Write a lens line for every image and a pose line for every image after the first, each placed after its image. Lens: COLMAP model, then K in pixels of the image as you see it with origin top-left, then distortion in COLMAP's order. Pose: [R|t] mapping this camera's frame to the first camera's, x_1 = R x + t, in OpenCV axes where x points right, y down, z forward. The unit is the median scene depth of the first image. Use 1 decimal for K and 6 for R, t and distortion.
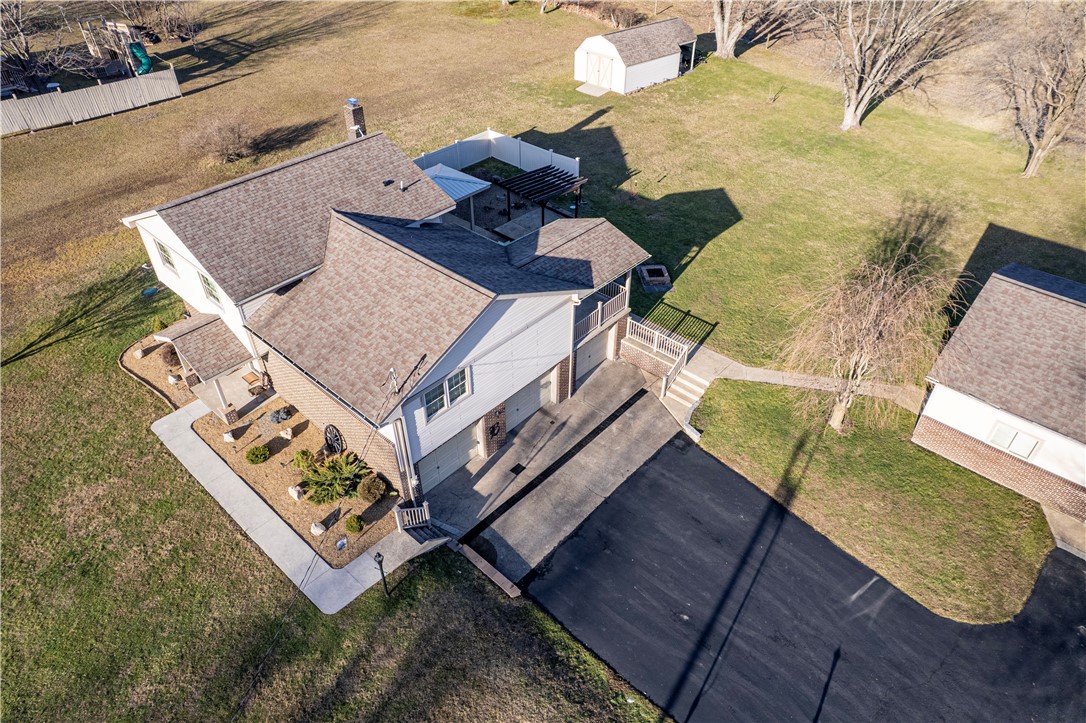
lens RADIAL K [[694.5, 0, 541.6], [0, 694.5, 365.4], [0, 0, 1]] dist [-0.080112, 0.079768]
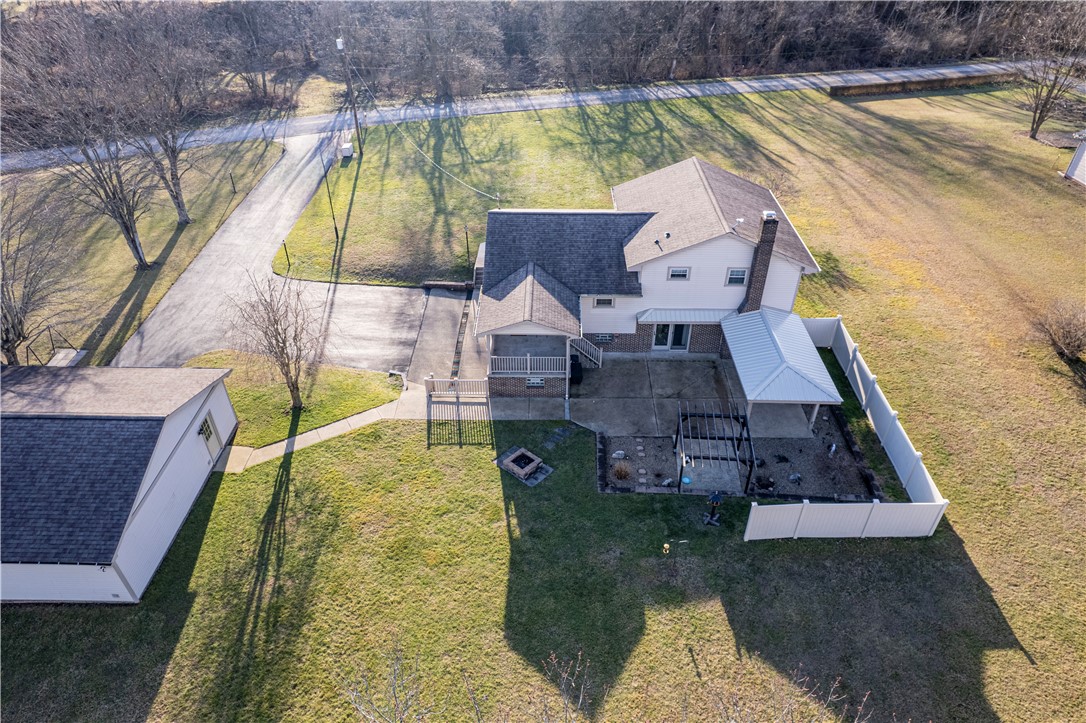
lens RADIAL K [[689.4, 0, 543.0], [0, 689.4, 361.5], [0, 0, 1]] dist [0.001411, 0.000215]
pose [[-0.746650, 0.418656, -0.516954, 0.526973], [-0.423283, 0.300494, 0.854713, -0.909444], [0.513172, 0.856989, -0.047154, 0.904870]]
